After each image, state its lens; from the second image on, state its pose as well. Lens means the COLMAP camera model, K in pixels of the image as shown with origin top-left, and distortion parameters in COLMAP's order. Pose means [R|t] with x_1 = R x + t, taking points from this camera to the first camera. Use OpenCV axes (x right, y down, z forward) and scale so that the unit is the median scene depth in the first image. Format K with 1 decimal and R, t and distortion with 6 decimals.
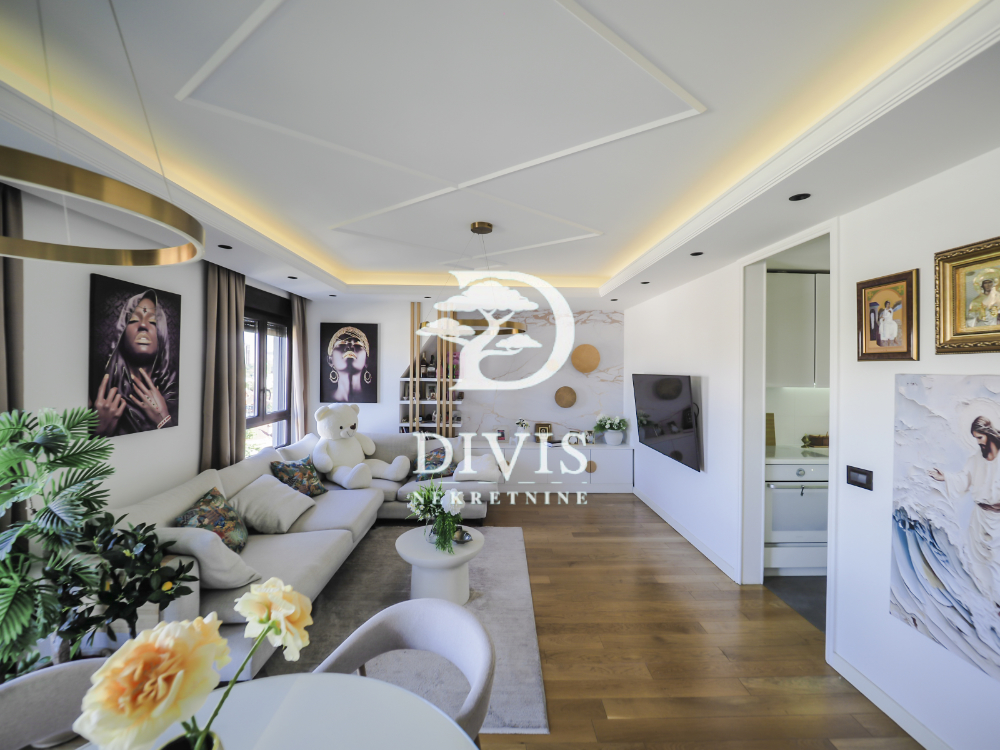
lens RADIAL K [[418.0, 0, 499.9], [0, 418.0, 367.4], [0, 0, 1]] dist [-0.002568, -0.000887]
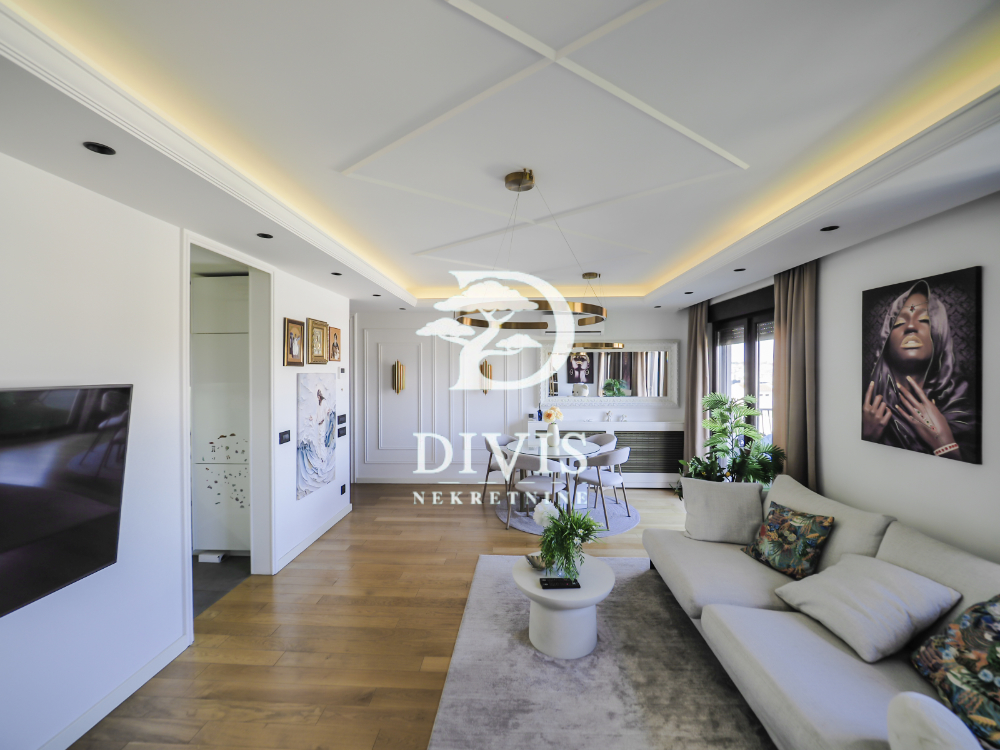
lens RADIAL K [[417.2, 0, 501.5], [0, 417.2, 373.7], [0, 0, 1]] dist [-0.001814, -0.000647]
pose [[-0.997763, -0.009248, 0.066206, -0.064704], [-0.008852, 0.999941, 0.006272, -0.001575], [-0.066260, 0.005672, -0.997786, 1.752794]]
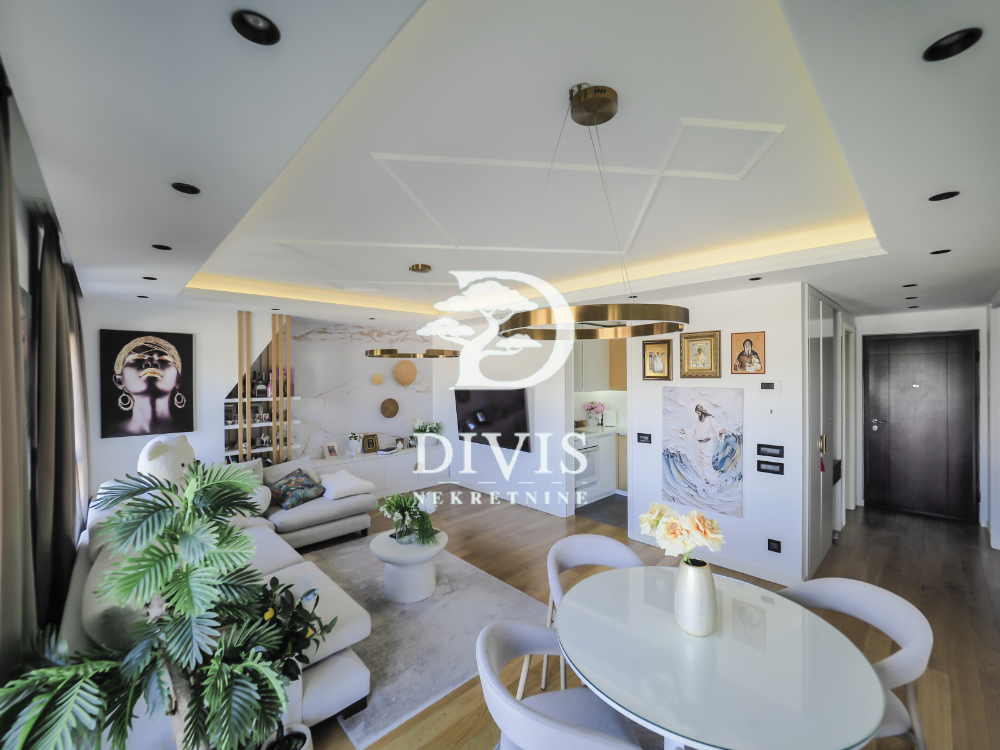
lens RADIAL K [[417.2, 0, 501.5], [0, 417.2, 373.7], [0, 0, 1]] dist [-0.001814, -0.000647]
pose [[0.739804, -0.013150, 0.672694, -0.673976], [0.010373, 0.999913, 0.008139, -0.047047], [-0.672743, 0.000956, 0.739876, -0.014637]]
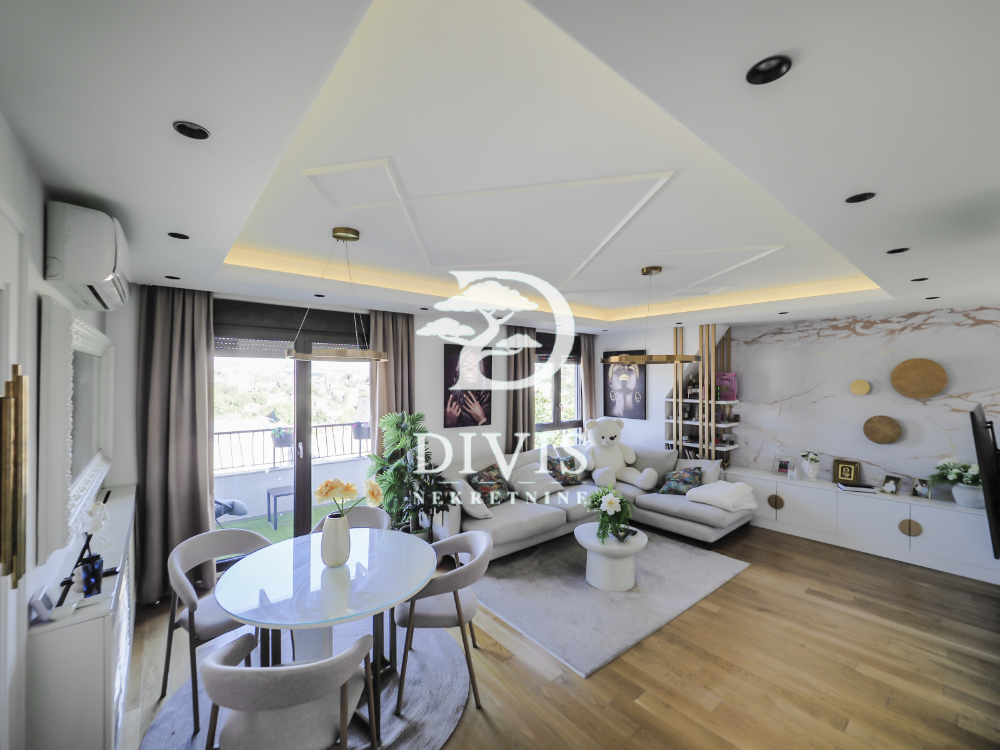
lens RADIAL K [[417.2, 0, 501.5], [0, 417.2, 373.7], [0, 0, 1]] dist [-0.001814, -0.000647]
pose [[0.624139, -0.016138, -0.781147, 0.592440], [0.004701, 0.999846, -0.016901, -0.038918], [0.781299, 0.006876, 0.624119, -0.022419]]
